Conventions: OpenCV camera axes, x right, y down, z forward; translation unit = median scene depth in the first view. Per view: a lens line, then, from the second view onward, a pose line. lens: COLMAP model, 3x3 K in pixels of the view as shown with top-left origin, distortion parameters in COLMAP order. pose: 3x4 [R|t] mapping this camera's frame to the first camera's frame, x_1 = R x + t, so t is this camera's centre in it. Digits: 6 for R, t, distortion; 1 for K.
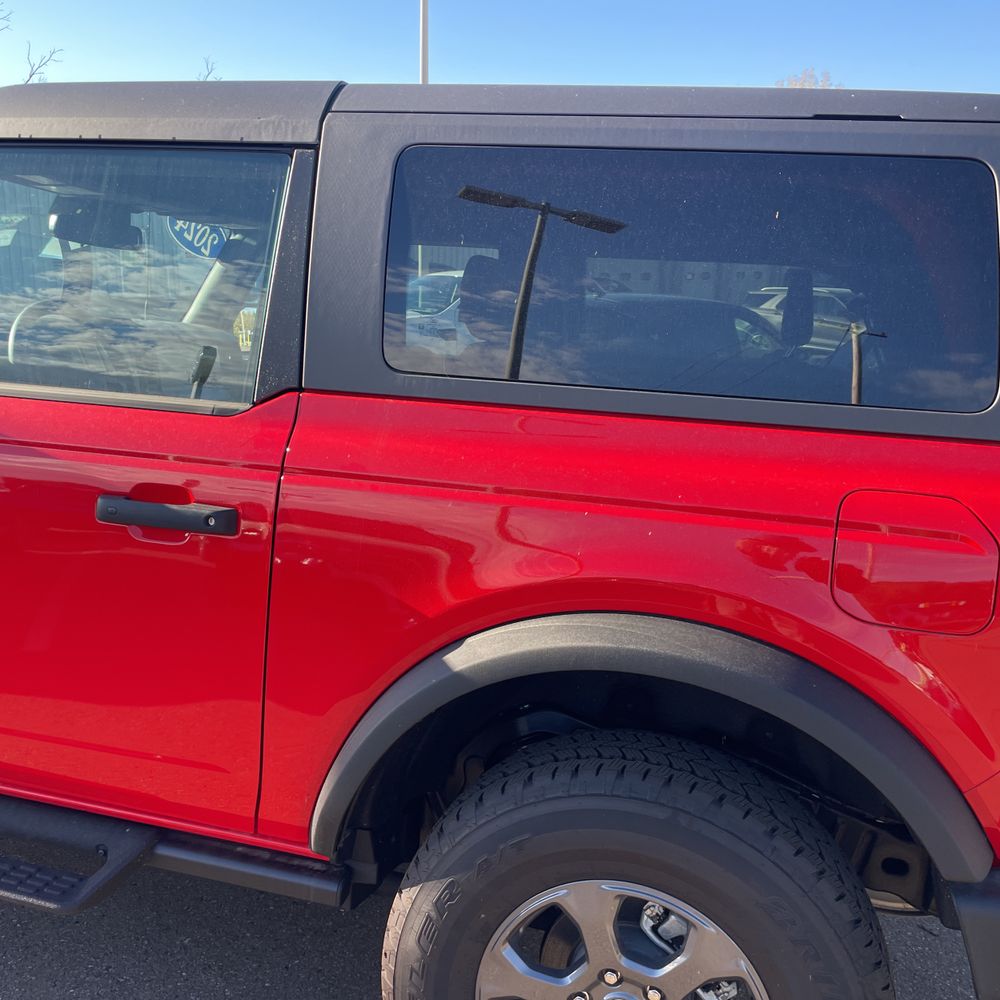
lens RADIAL K [[1019.7, 0, 520.7], [0, 1019.7, 497.5], [0, 0, 1]] dist [0.033106, 0.000000]
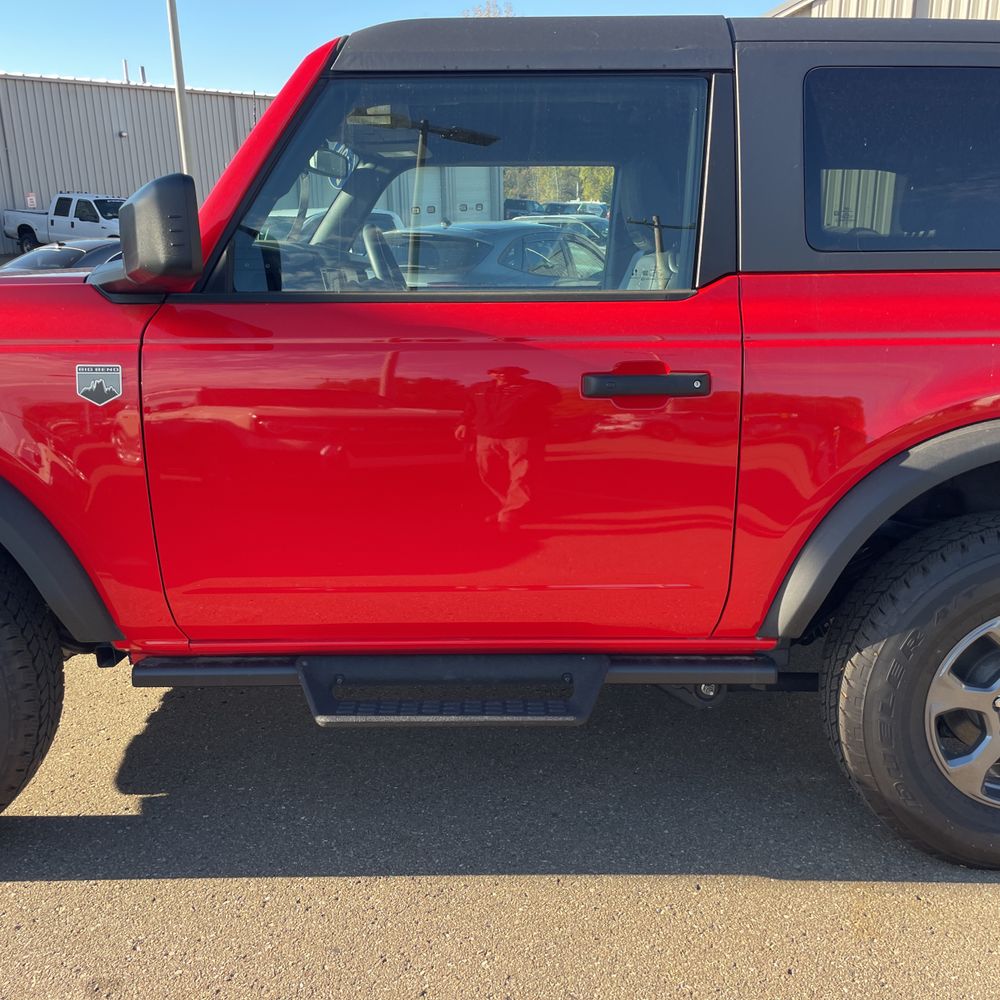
lens RADIAL K [[1019.7, 0, 521.5], [0, 1019.7, 507.0], [0, 0, 1]] dist [0.033106, 0.000000]
pose [[0.958350, -0.122773, 0.257859, -0.754035], [0.105570, 0.991222, 0.079585, 0.044829], [-0.265367, -0.049048, 0.962899, -0.125147]]
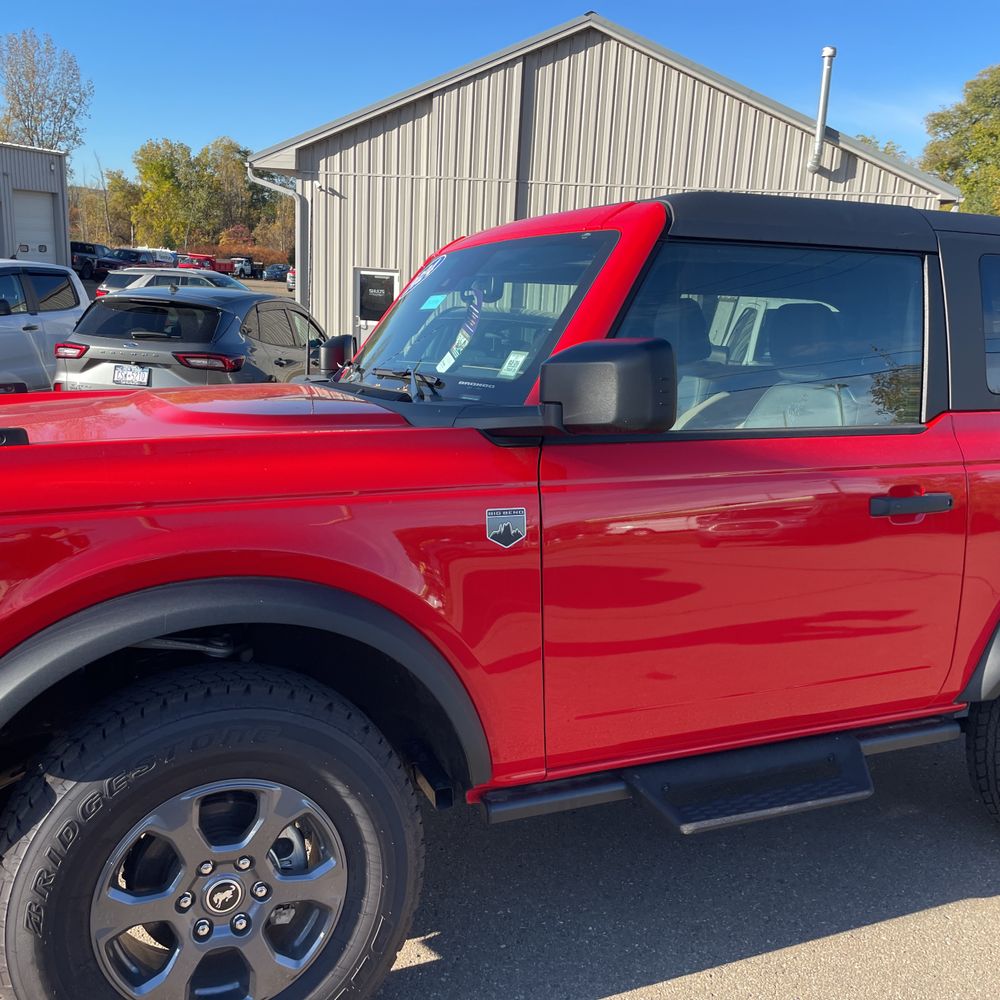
lens RADIAL K [[1019.7, 0, 507.8], [0, 1019.7, 495.6], [0, 0, 1]] dist [0.033106, 0.000000]
pose [[0.772616, -0.139947, 0.619258, -1.570317], [0.124910, 0.989845, 0.067852, -0.154265], [-0.622465, 0.024928, 0.782251, 0.188120]]
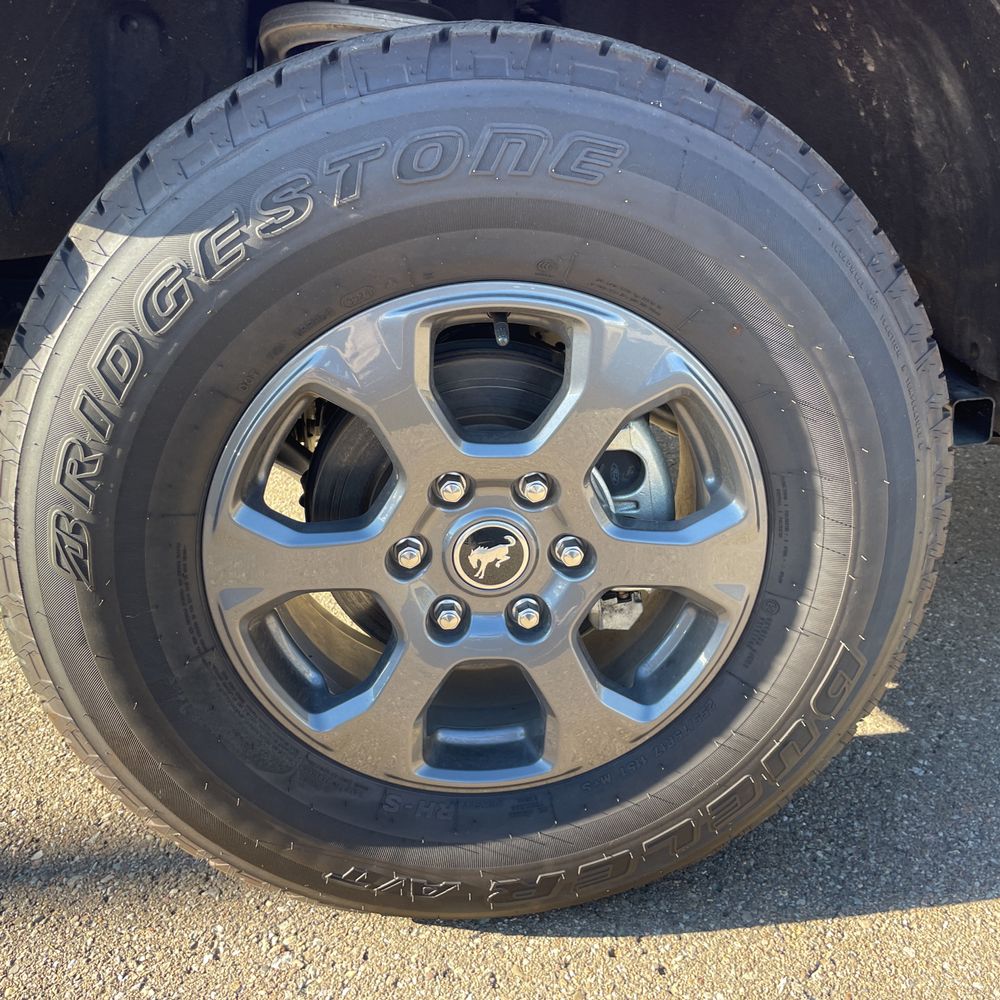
lens RADIAL K [[1019.7, 0, 495.4], [0, 1019.7, 503.0], [0, 0, 1]] dist [0.033106, 0.000000]
pose [[0.927281, -0.226984, 0.297704, -1.340850], [0.138147, 0.946569, 0.291414, 0.118132], [-0.347944, -0.229096, 0.909093, 0.761737]]
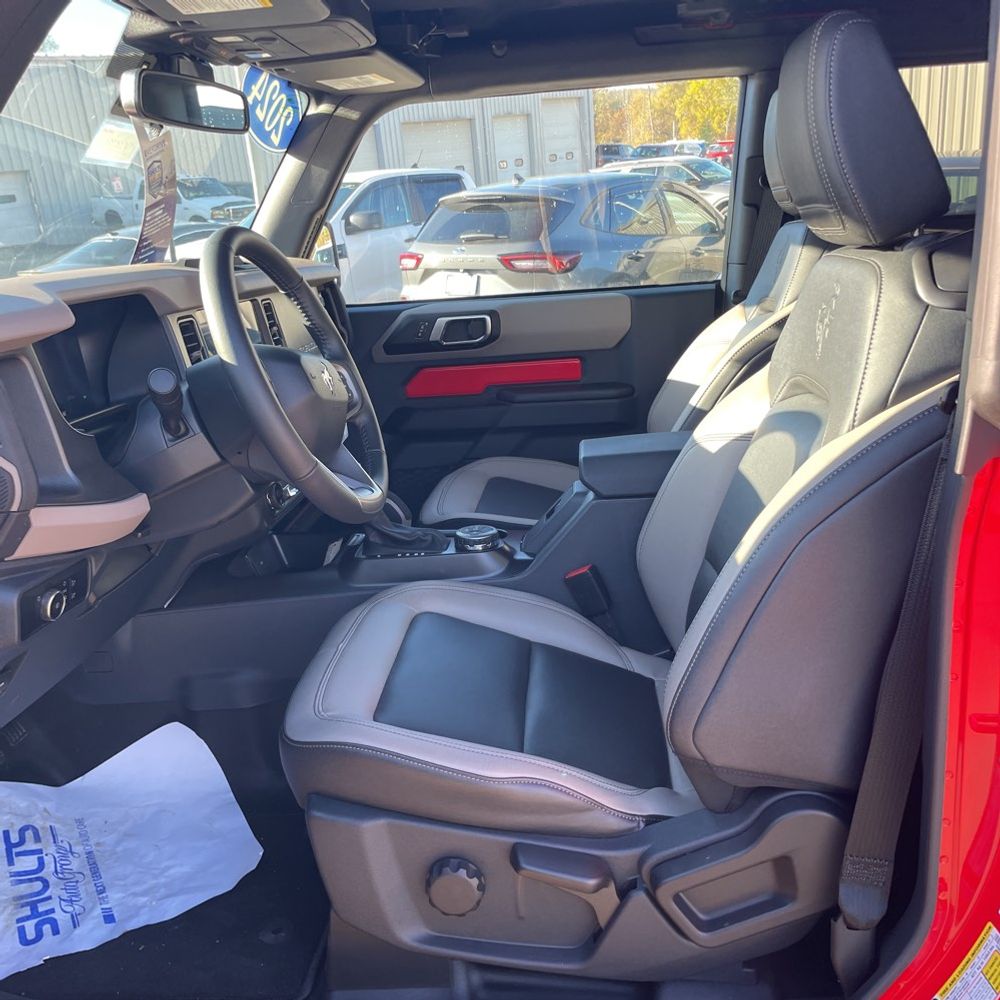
lens RADIAL K [[1019.7, 0, 502.8], [0, 1019.7, 534.8], [0, 0, 1]] dist [0.033106, 0.000000]
pose [[0.976442, -0.171389, 0.131101, -0.508666], [0.154274, 0.979281, 0.131179, -0.105050], [-0.150867, -0.107863, 0.982652, 0.560445]]
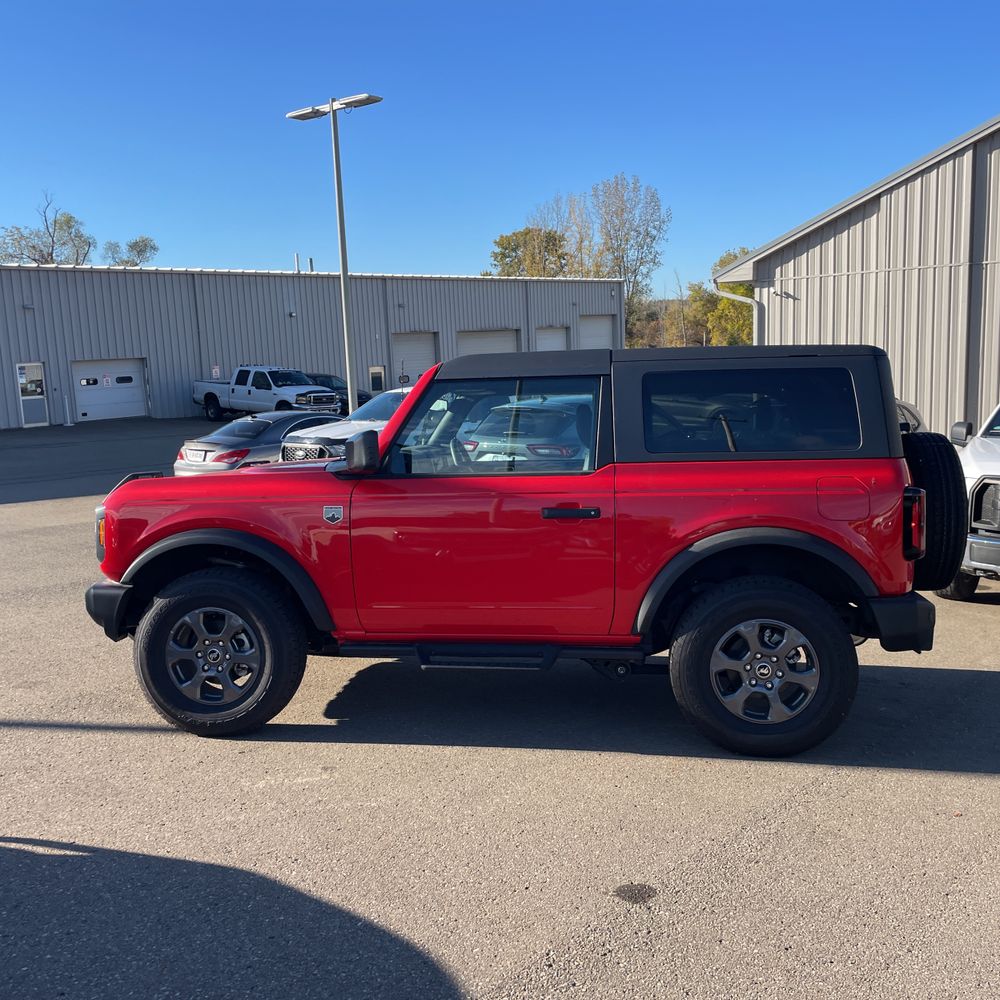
lens RADIAL K [[1019.7, 0, 502.3], [0, 1019.7, 491.7], [0, 0, 1]] dist [0.033106, 0.000000]
pose [[0.987484, -0.089806, 0.129658, -0.796669], [0.101754, 0.990851, -0.088664, 0.165046], [-0.120509, 0.100748, 0.987587, -1.494231]]
